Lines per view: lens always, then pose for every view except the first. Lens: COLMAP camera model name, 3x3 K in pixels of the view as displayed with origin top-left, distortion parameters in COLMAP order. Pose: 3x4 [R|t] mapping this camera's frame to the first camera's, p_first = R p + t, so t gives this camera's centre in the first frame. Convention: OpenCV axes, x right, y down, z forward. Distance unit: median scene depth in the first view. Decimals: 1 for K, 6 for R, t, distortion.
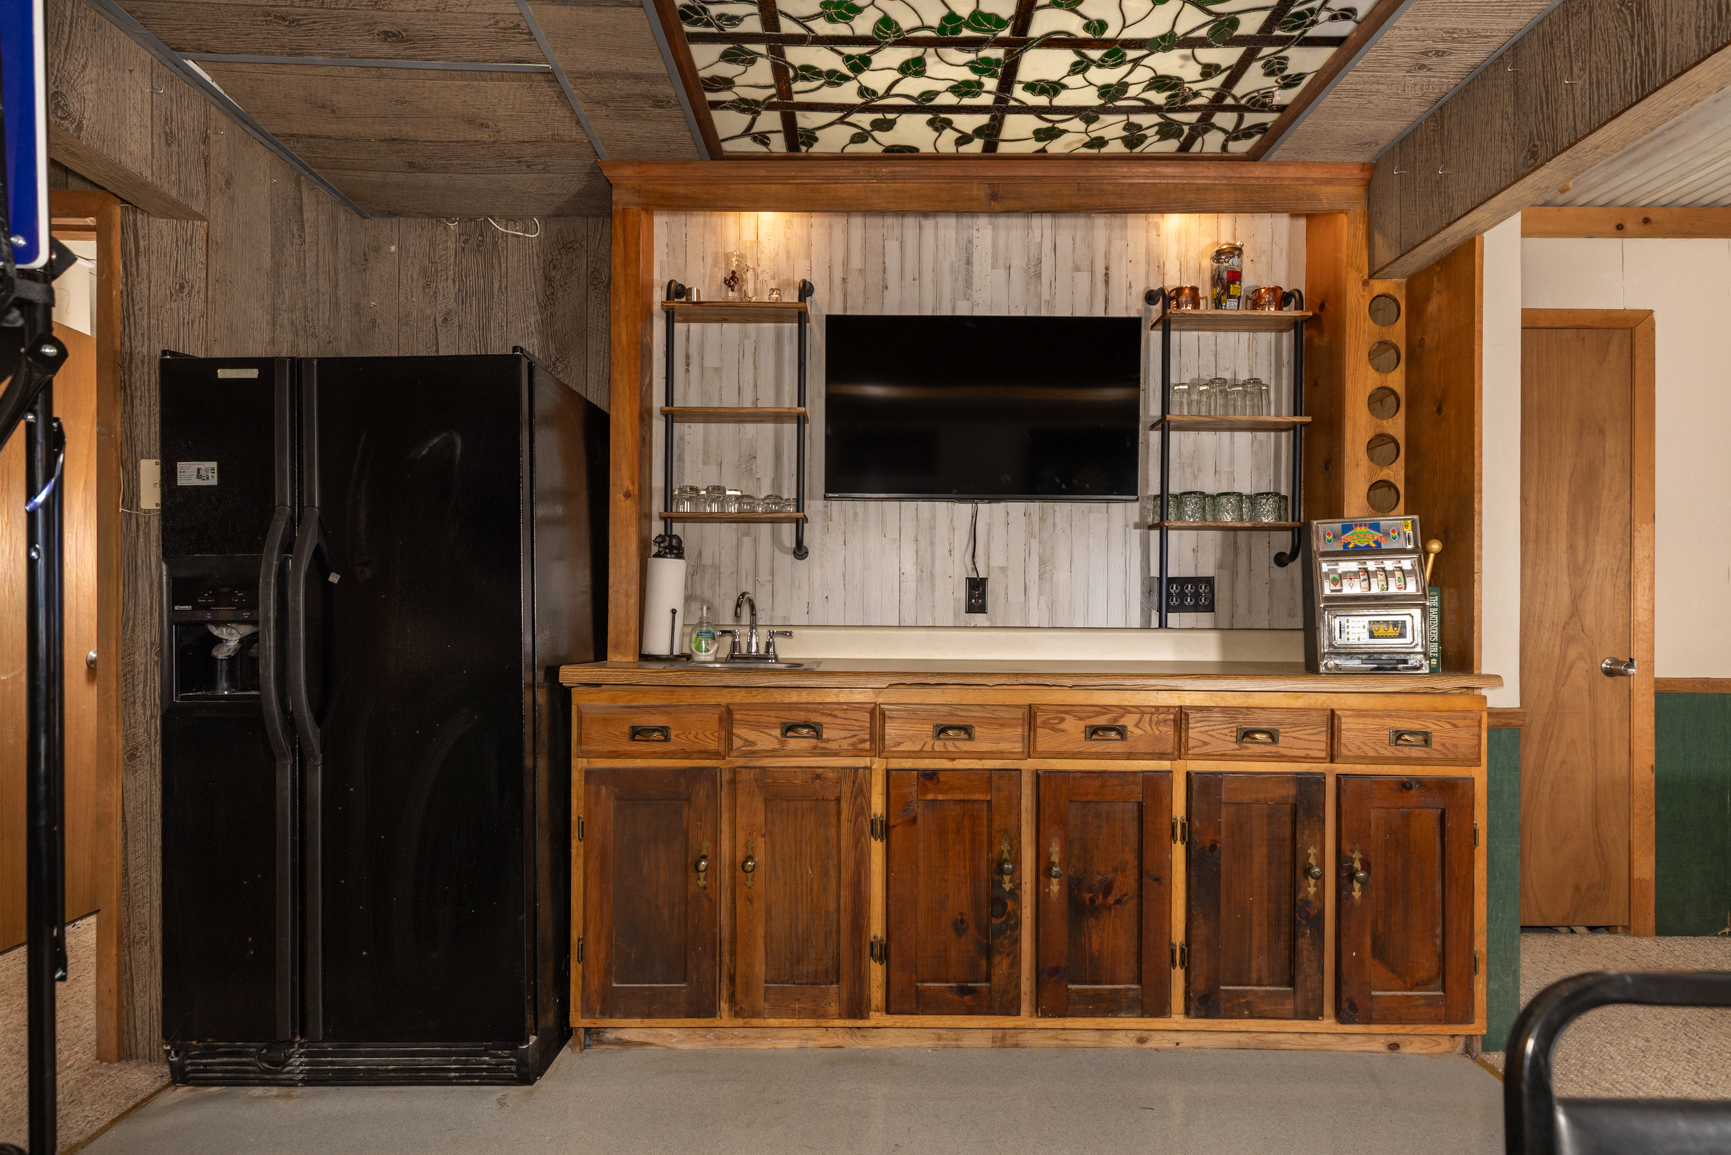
lens RADIAL K [[845.0, 0, 882.4], [0, 845.0, 606.7], [0, 0, 1]] dist [0.008720, 0.000482]
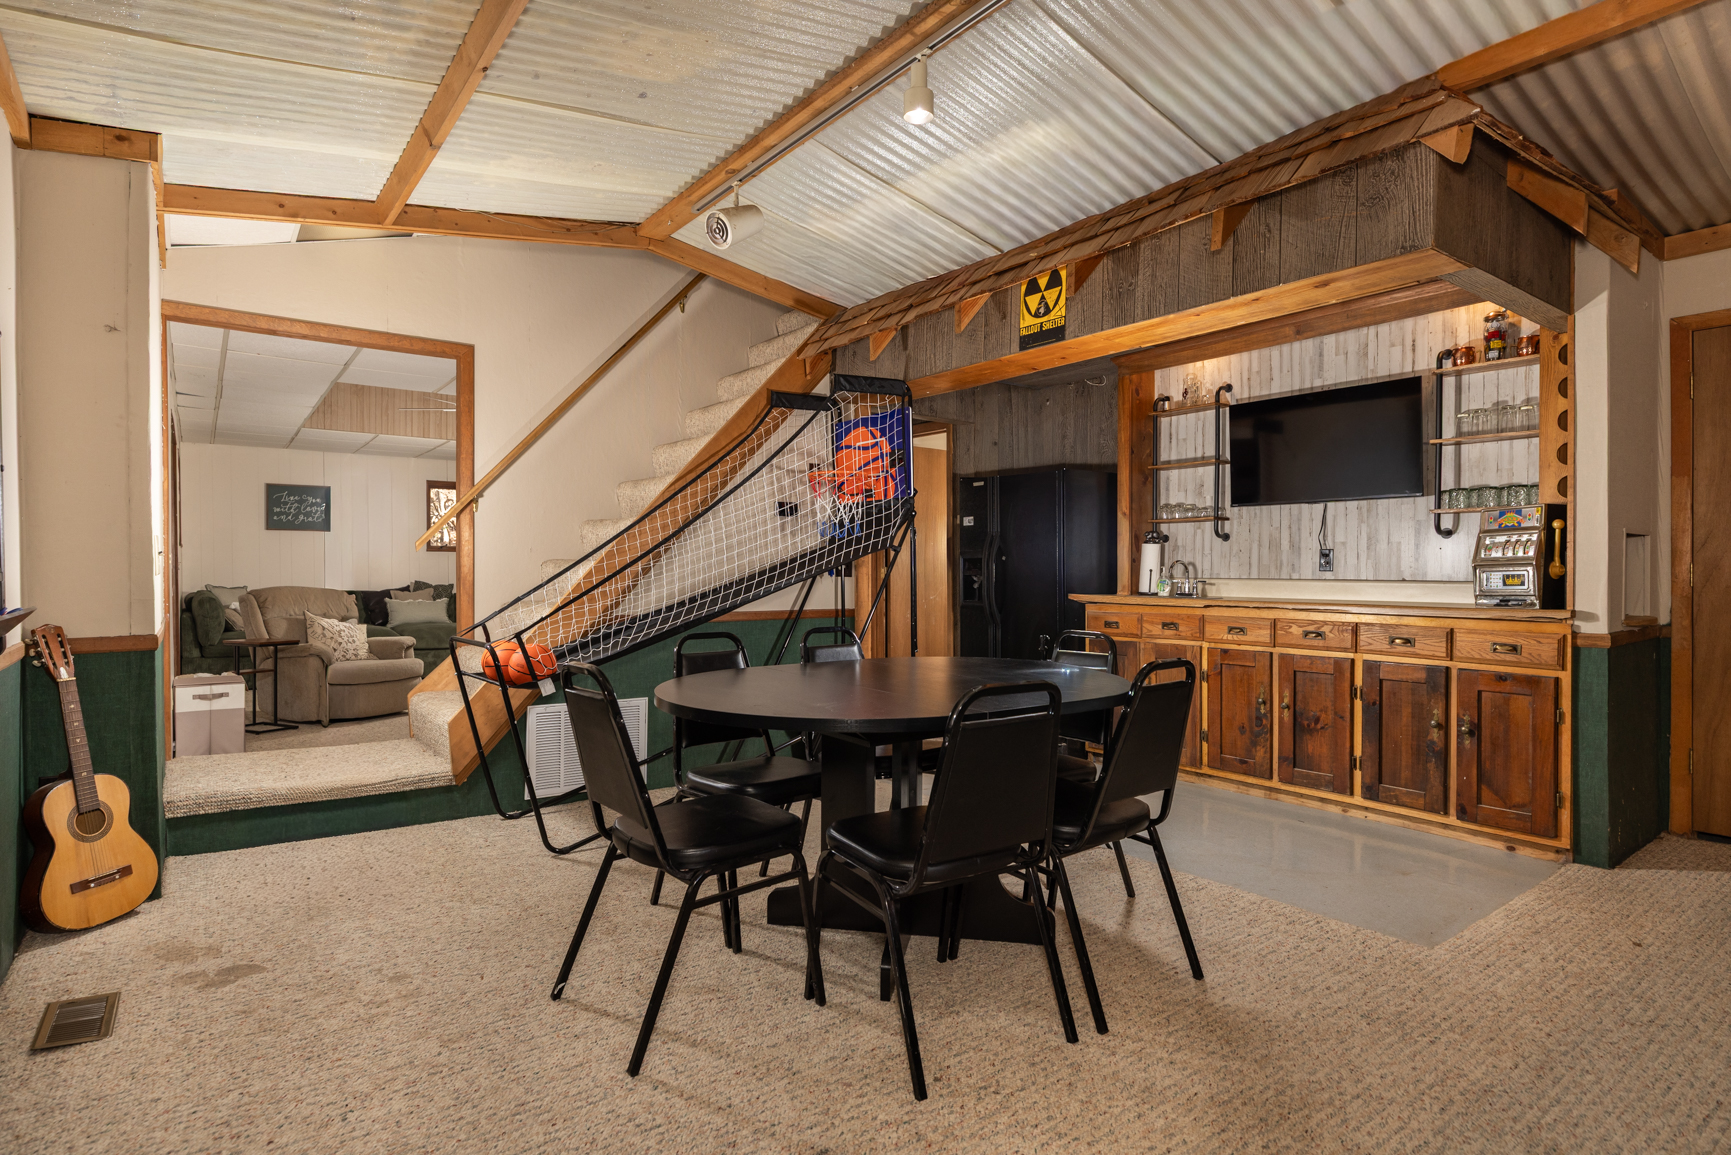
lens RADIAL K [[885.7, 0, 860.5], [0, 885.7, 572.6], [0, 0, 1]] dist [0.000183, 0.000214]
pose [[0.597194, -0.002315, -0.802093, 1.176601], [0.005523, 0.999984, 0.001226, 0.004623], [0.802077, -0.005162, 0.597198, -0.910770]]
